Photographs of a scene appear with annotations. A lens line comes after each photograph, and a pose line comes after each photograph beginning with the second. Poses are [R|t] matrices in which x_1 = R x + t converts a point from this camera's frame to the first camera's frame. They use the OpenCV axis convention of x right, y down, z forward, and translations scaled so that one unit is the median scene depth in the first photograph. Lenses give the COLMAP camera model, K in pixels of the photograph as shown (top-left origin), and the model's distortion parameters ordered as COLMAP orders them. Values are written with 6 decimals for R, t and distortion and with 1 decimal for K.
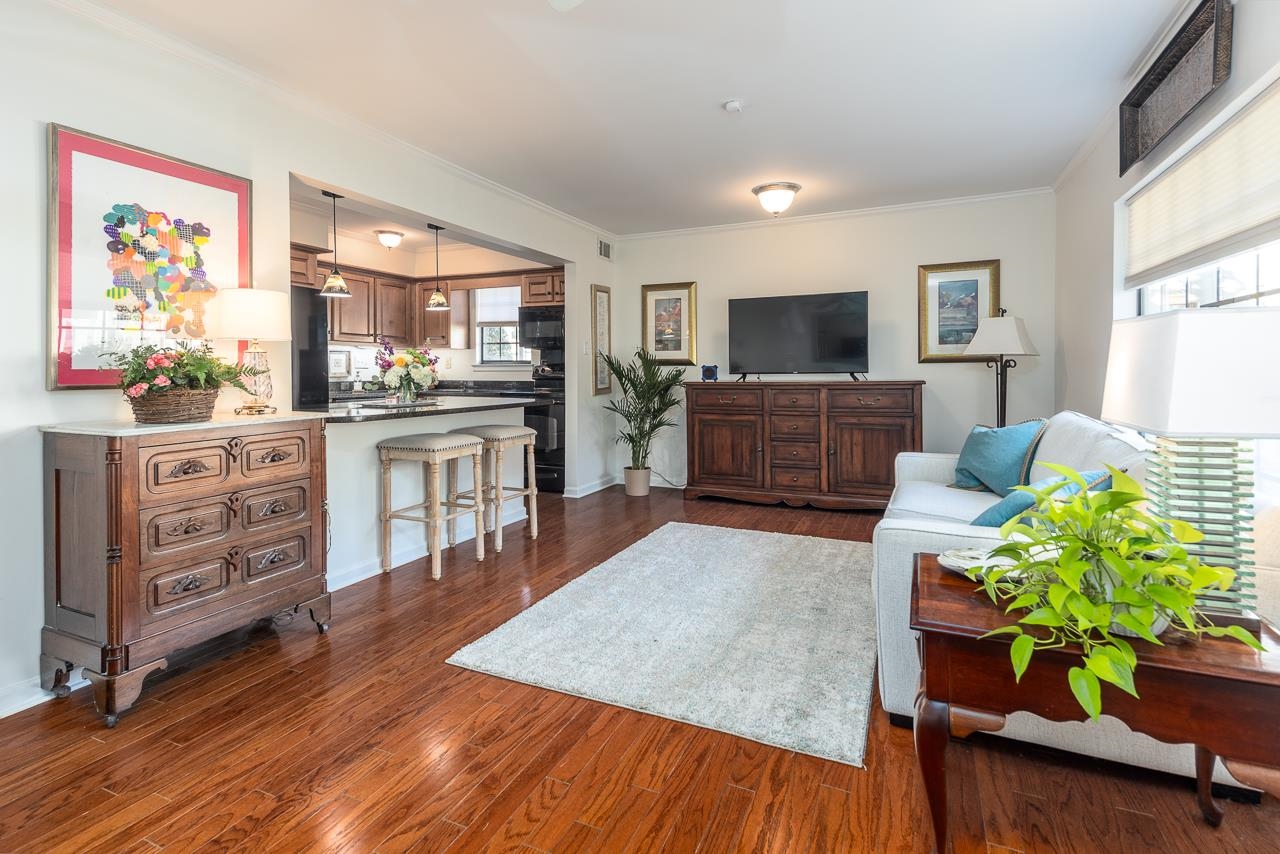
lens RADIAL K [[607.4, 0, 632.7], [0, 607.4, 373.1], [0, 0, 1]] dist [0.040937, -0.012957]
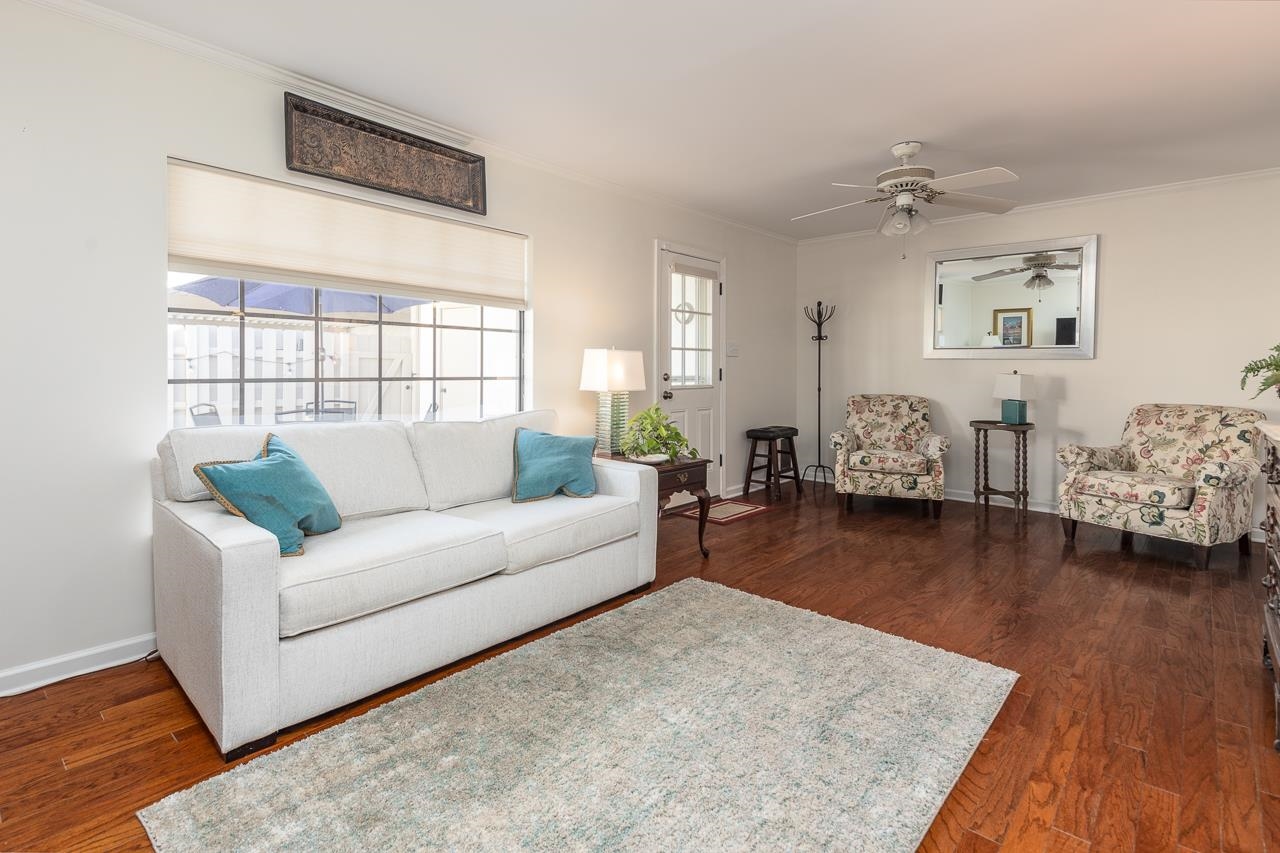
lens RADIAL K [[607.4, 0, 621.8], [0, 607.4, 382.3], [0, 0, 1]] dist [0.040937, -0.012957]
pose [[-0.948678, -0.011473, 0.316036, -0.006704], [-0.002871, 0.999613, 0.027670, -0.007981], [-0.316231, 0.025343, -0.948344, 0.988373]]
